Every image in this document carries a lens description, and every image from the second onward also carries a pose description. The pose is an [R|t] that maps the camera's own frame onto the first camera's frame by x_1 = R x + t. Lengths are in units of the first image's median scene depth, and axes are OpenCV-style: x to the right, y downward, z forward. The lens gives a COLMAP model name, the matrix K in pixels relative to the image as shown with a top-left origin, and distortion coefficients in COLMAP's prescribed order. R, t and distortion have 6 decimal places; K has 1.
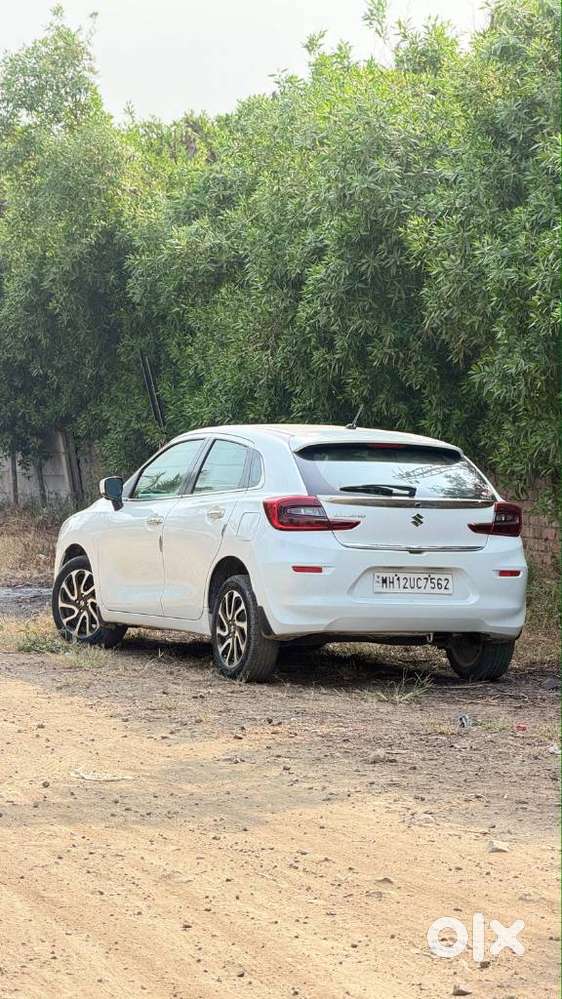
lens RADIAL K [[2989.5, 0, 281.0], [0, 2989.5, 499.5], [0, 0, 1]] dist [0.209932, -0.466943]
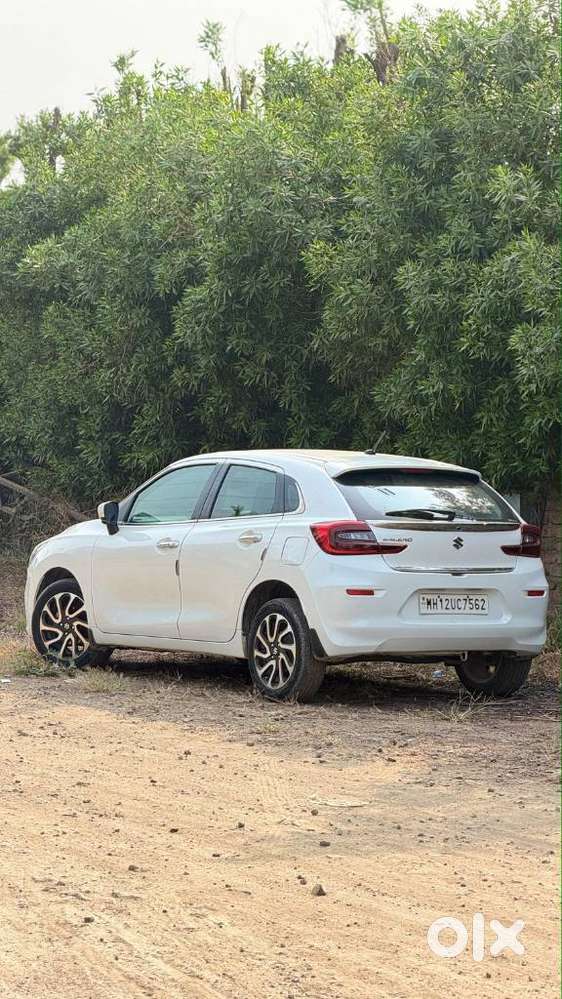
lens RADIAL K [[2989.5, 0, 281.0], [0, 2989.5, 499.5], [0, 0, 1]] dist [0.209932, -0.466943]
pose [[0.986331, -0.007854, 0.164587, -0.181693], [0.007800, 0.999969, 0.000970, -0.009509], [-0.164590, 0.000327, 0.986362, -0.009400]]
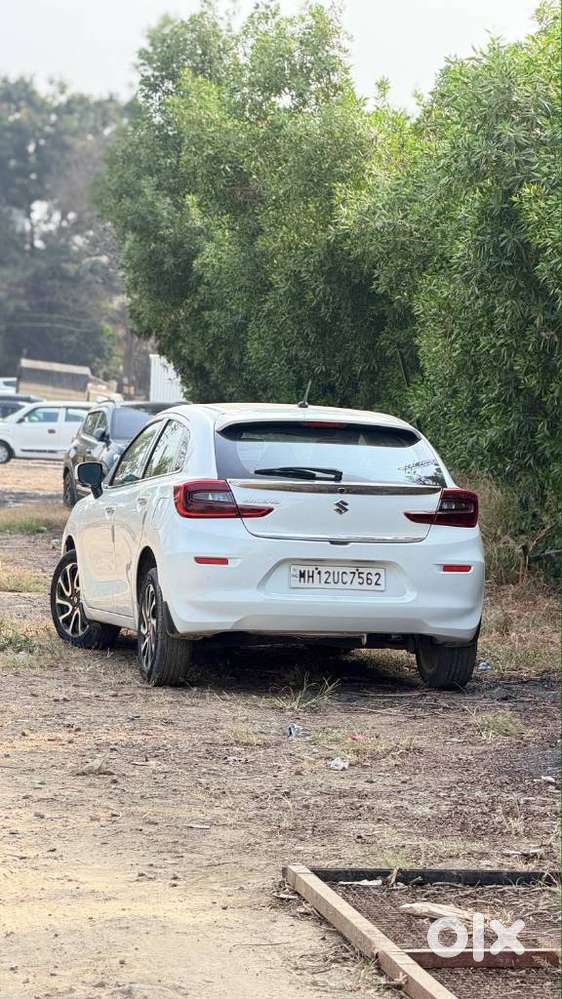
lens RADIAL K [[2989.5, 0, 281.0], [0, 2989.5, 499.5], [0, 0, 1]] dist [0.209932, -0.466943]
pose [[0.980576, 0.005012, -0.196077, 0.199661], [-0.006122, 0.999968, -0.005060, 0.009065], [0.196045, 0.006162, 0.980575, 0.118642]]
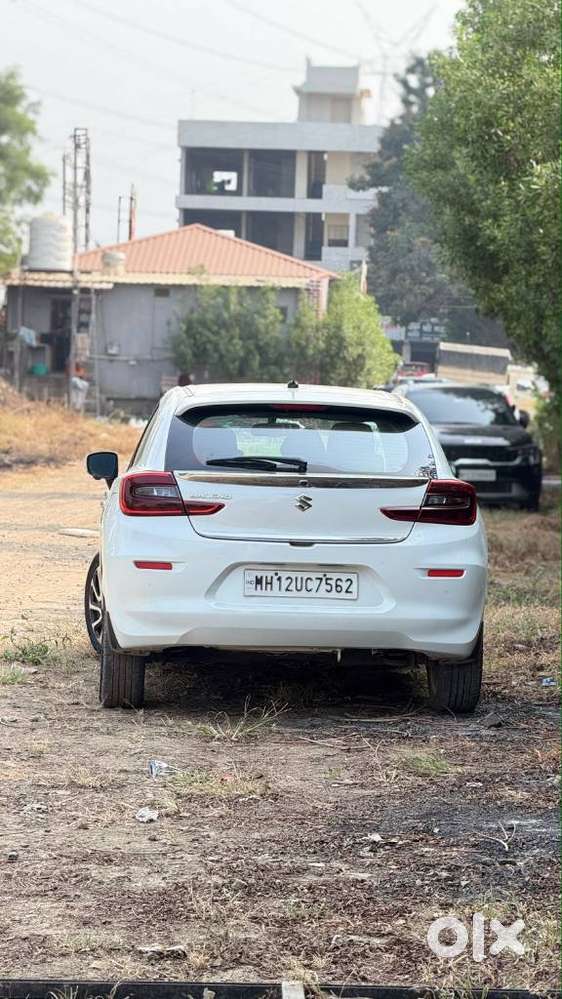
lens RADIAL K [[2989.5, 0, 281.0], [0, 2989.5, 499.5], [0, 0, 1]] dist [0.209932, -0.466943]
pose [[0.934706, 0.000789, -0.355420, 0.308949], [-0.000503, 0.999999, 0.000898, 0.005263], [0.355420, -0.000661, 0.934706, 0.272485]]
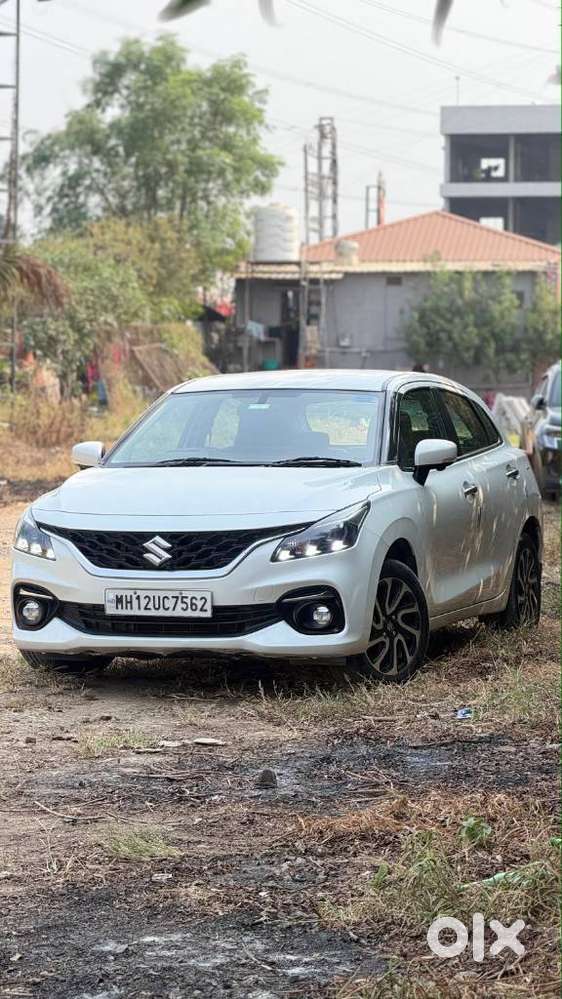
lens RADIAL K [[2989.5, 0, 281.0], [0, 2989.5, 499.5], [0, 0, 1]] dist [0.209932, -0.466943]
pose [[0.892973, -0.021675, -0.449588, 0.352455], [0.024926, 0.999688, 0.001313, 0.006602], [0.449420, -0.012379, 0.893235, 0.467724]]
